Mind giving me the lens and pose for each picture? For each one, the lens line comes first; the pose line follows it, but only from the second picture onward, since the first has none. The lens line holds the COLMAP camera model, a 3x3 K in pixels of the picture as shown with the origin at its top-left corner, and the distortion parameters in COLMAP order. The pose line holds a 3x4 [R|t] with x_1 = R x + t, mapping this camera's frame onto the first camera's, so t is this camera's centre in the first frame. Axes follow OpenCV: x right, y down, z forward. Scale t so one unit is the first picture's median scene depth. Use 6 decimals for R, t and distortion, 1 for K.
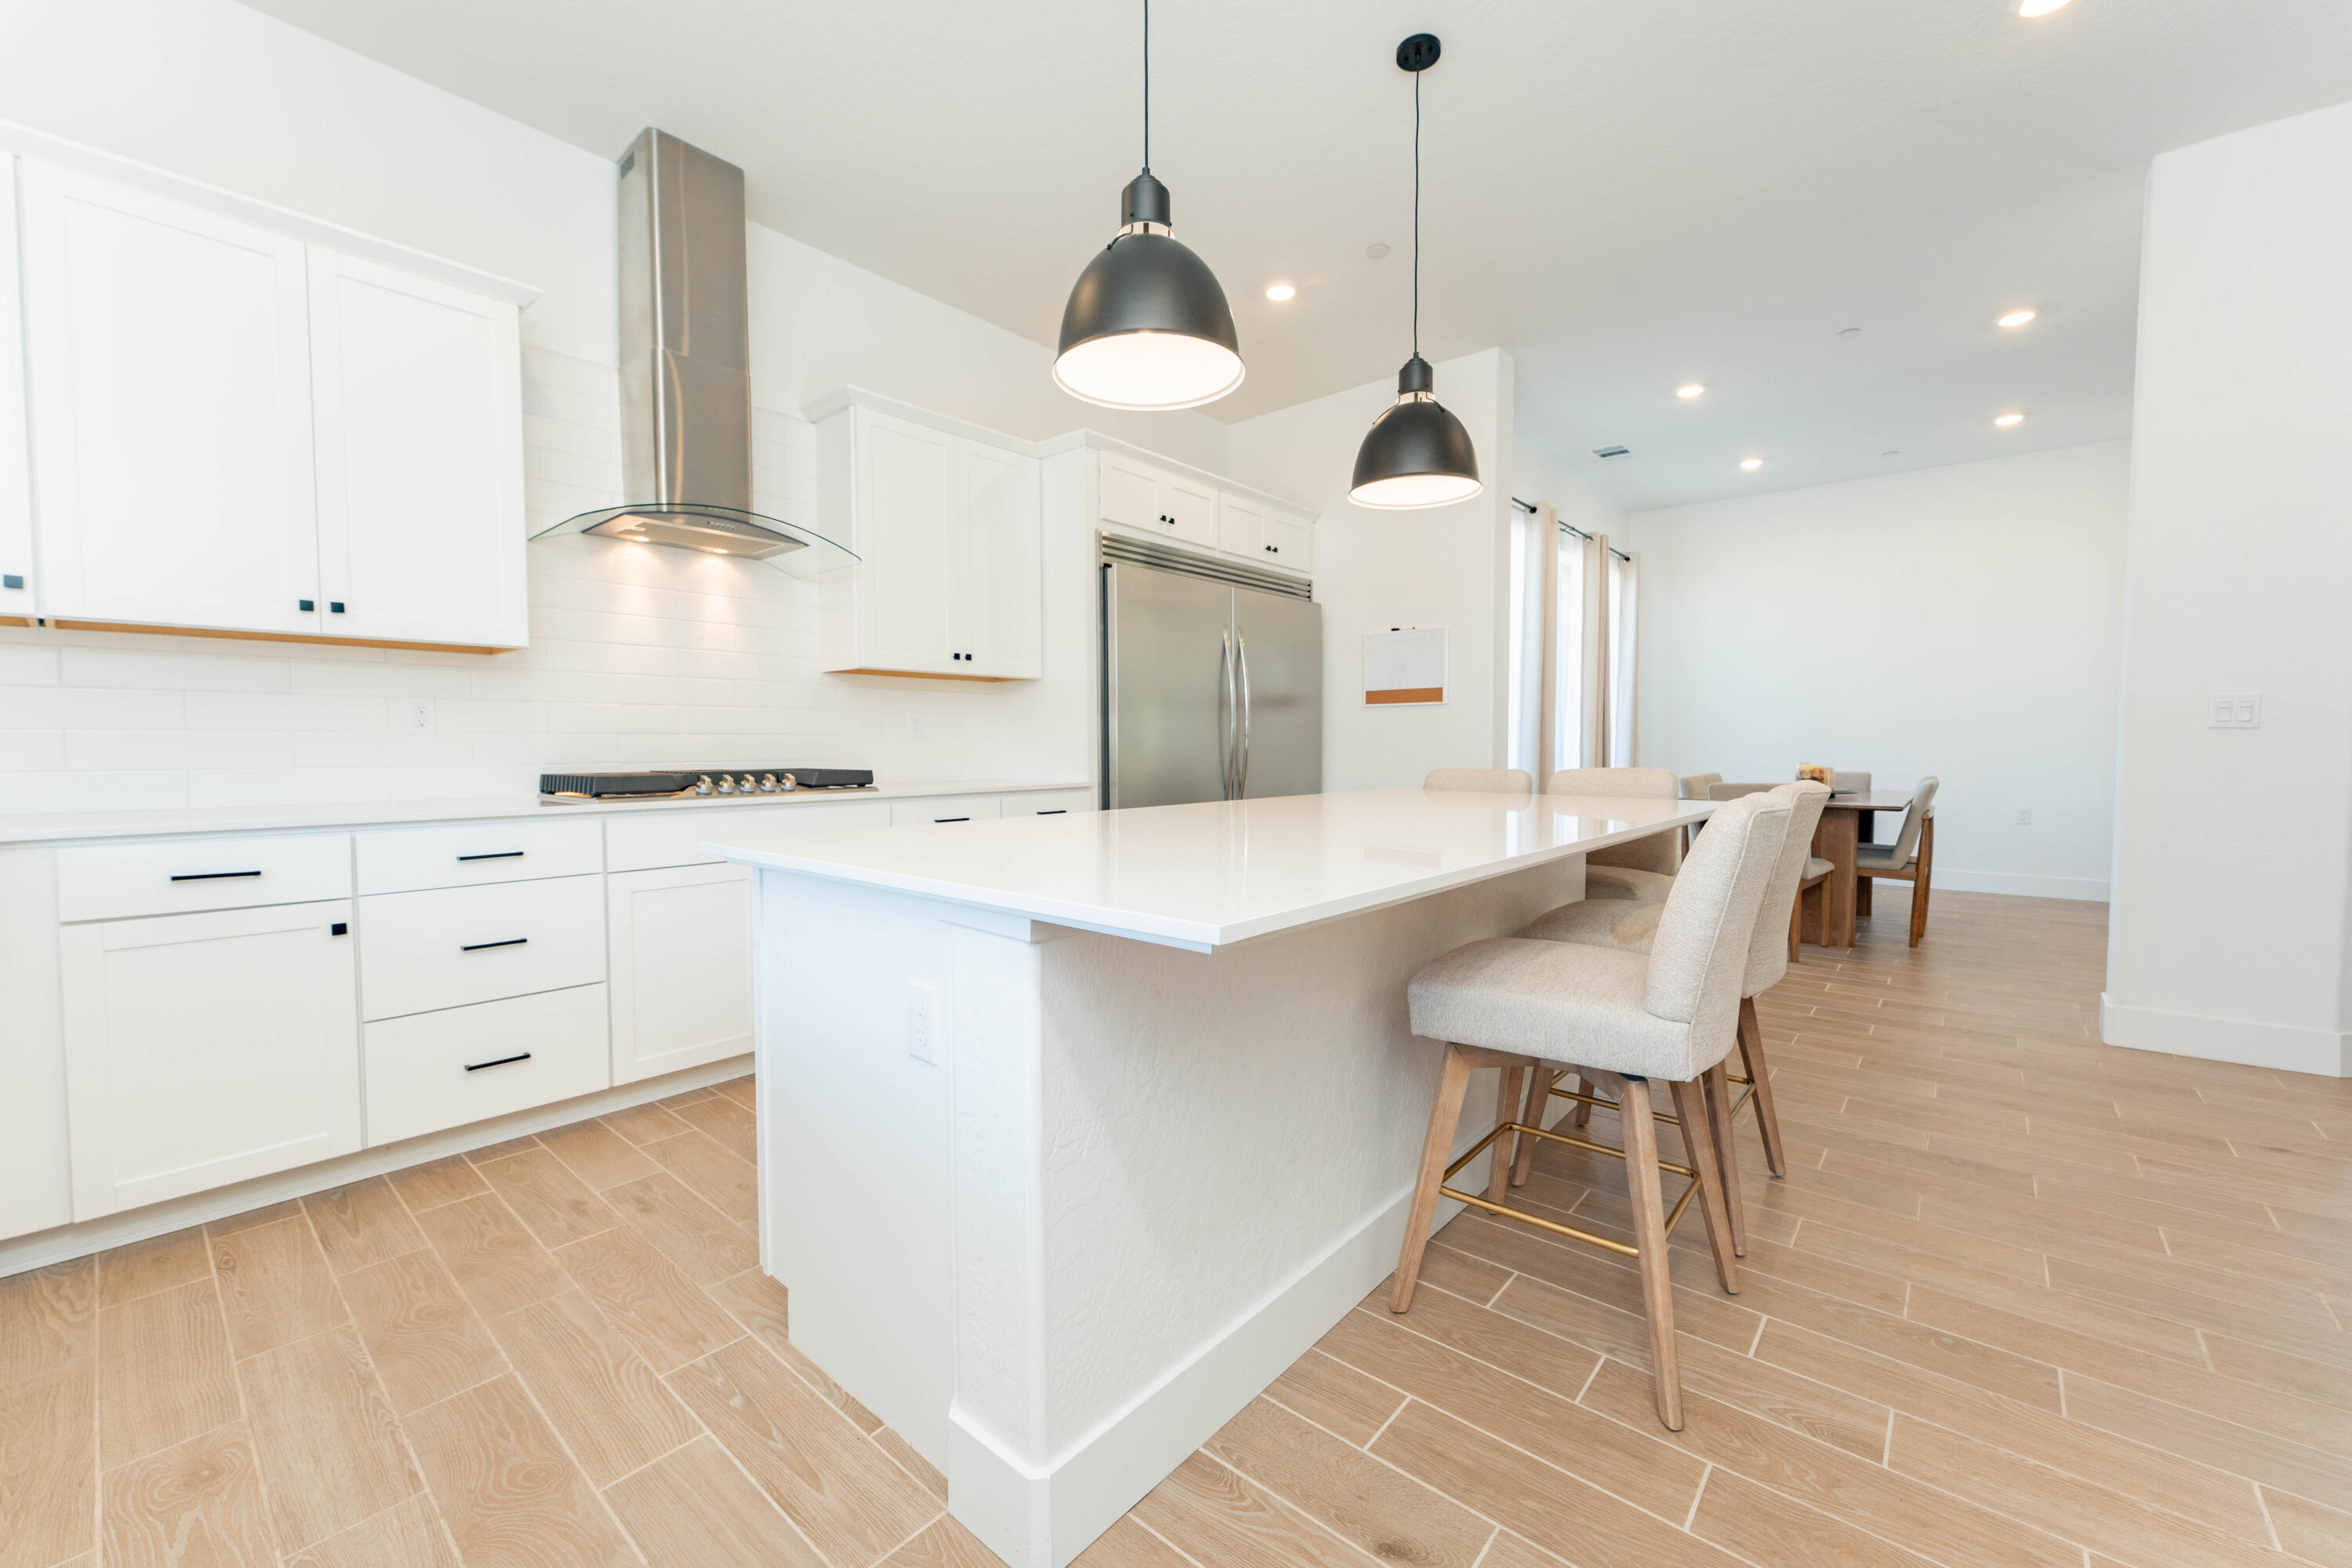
lens RADIAL K [[934.6, 0, 1176.0], [0, 934.6, 784.0], [0, 0, 1]] dist [0.024747, -0.000009]
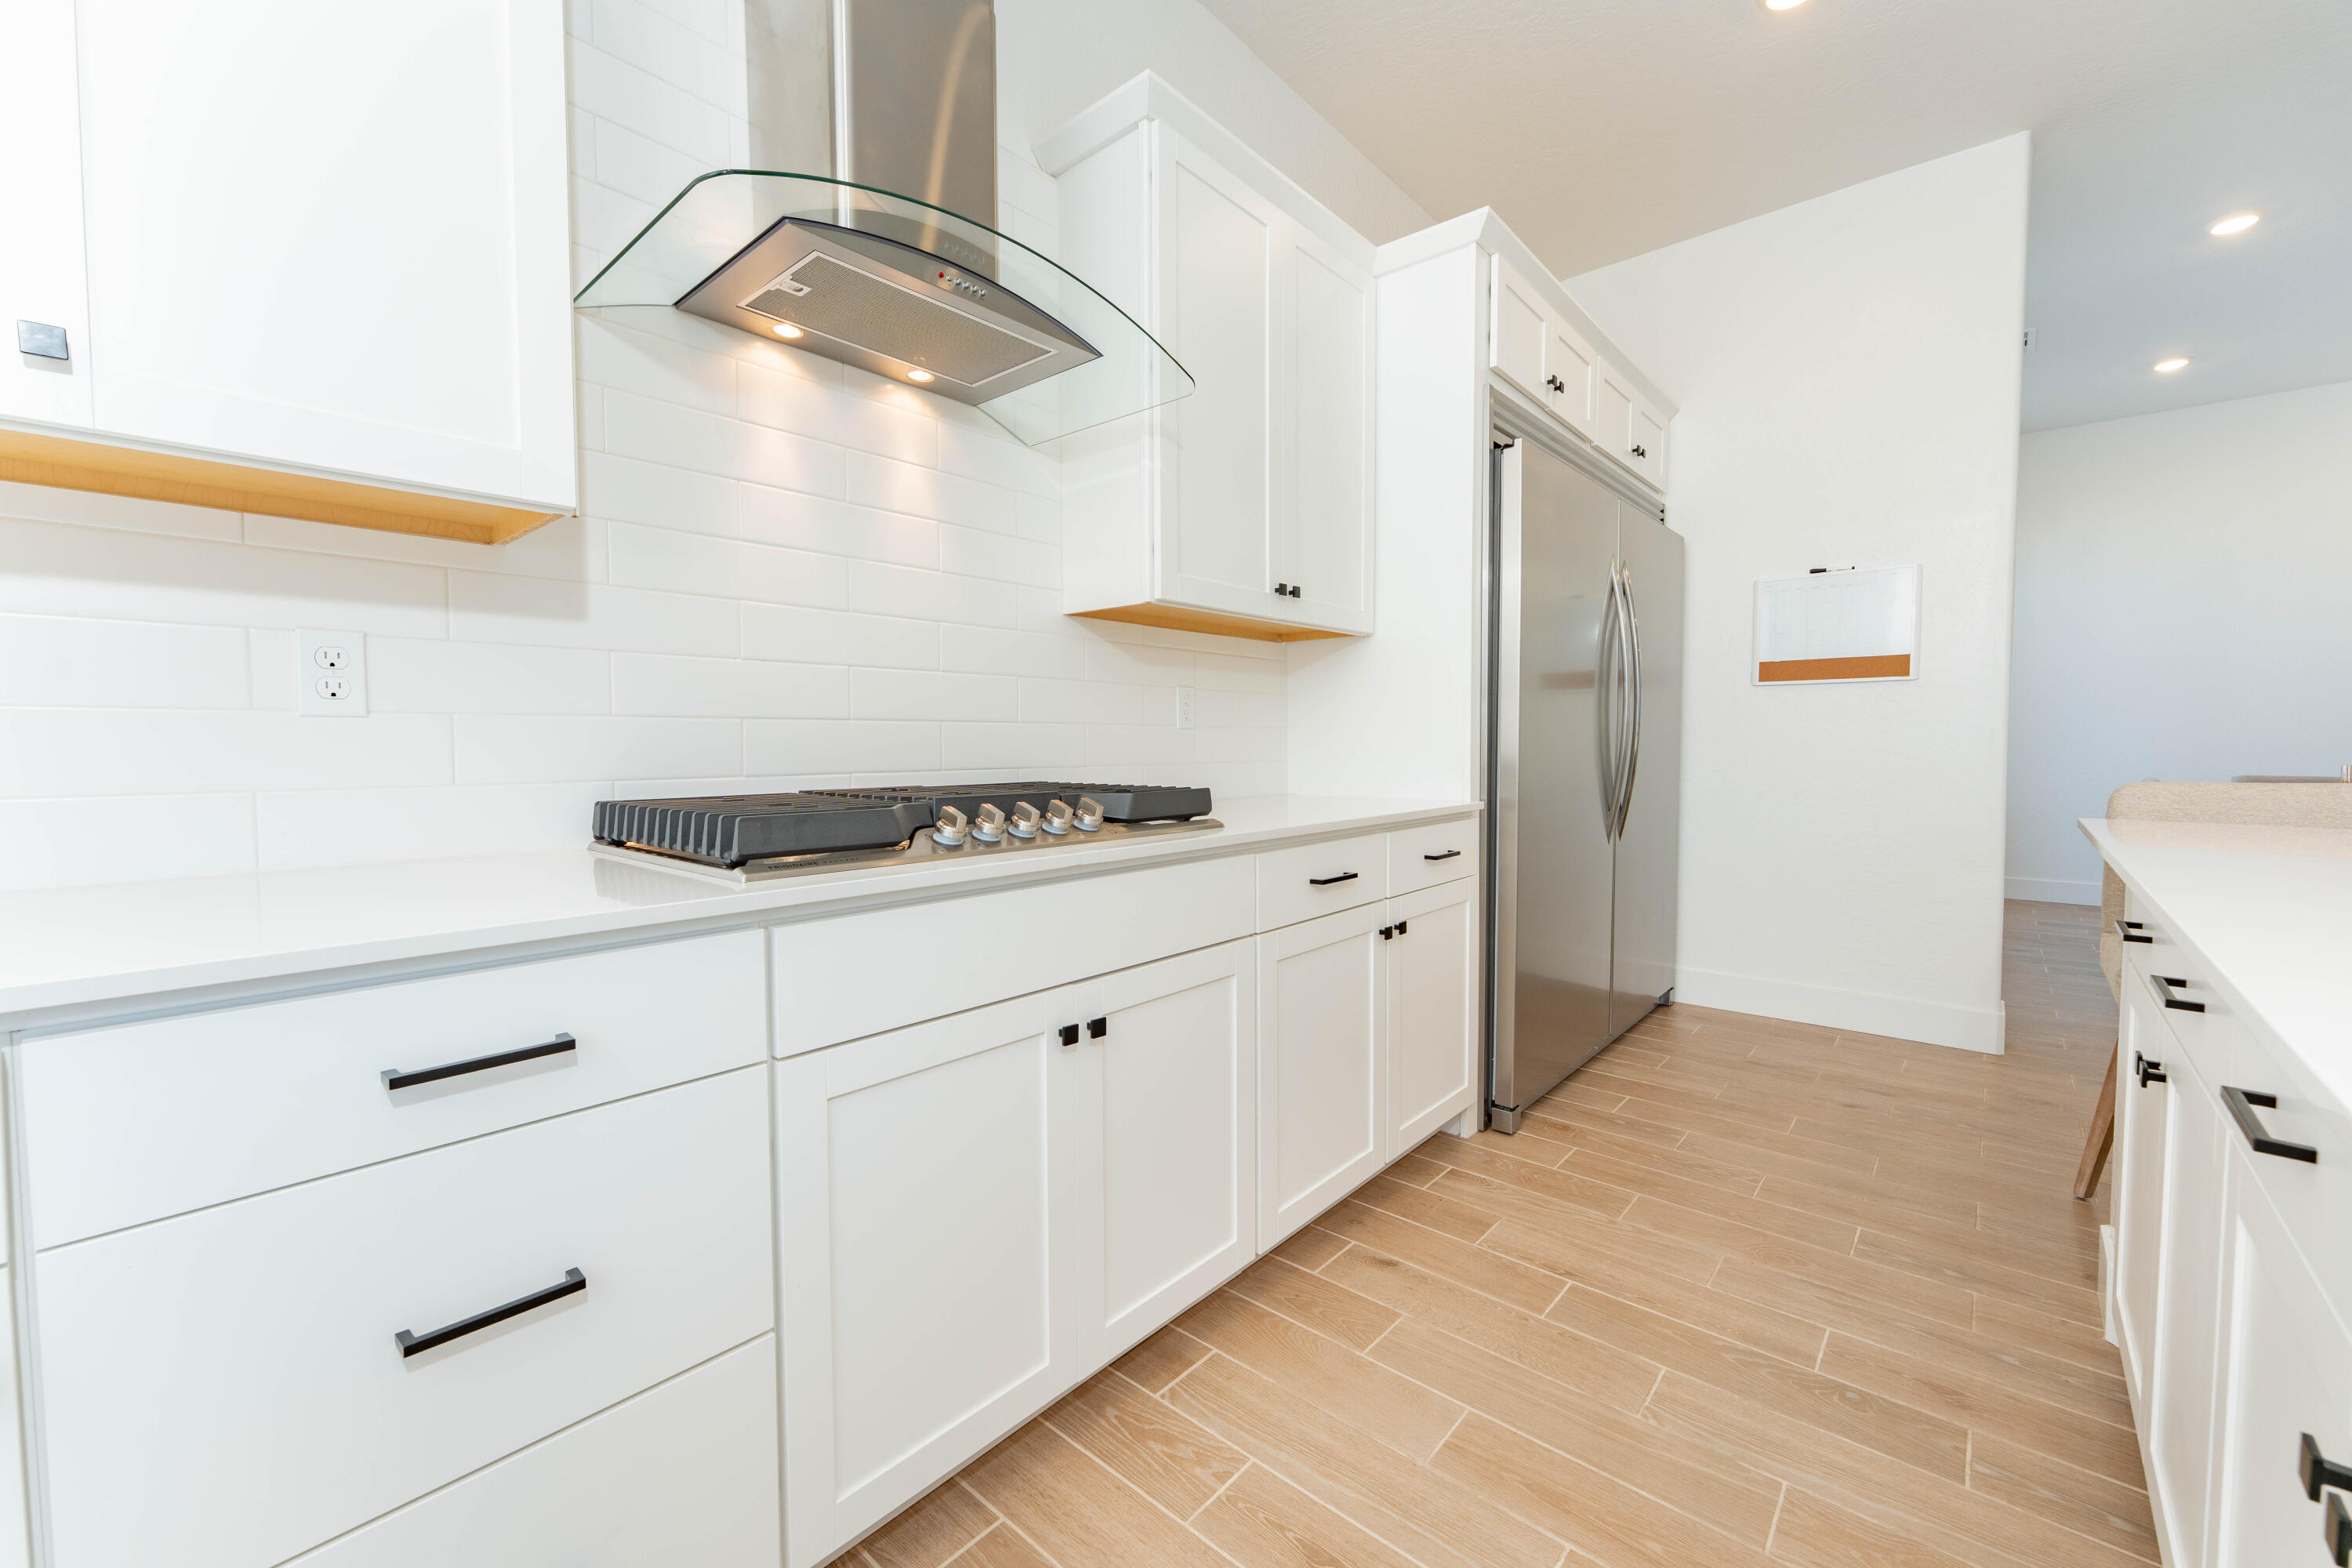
lens RADIAL K [[927.0, 0, 1189.9], [0, 927.0, 794.8], [0, 0, 1]] dist [0.000933, 0.000219]
pose [[0.999999, -0.001225, 0.000016, -0.339572], [0.001225, 0.999881, 0.015379, -0.019185], [-0.000035, -0.015379, 0.999882, 0.483657]]
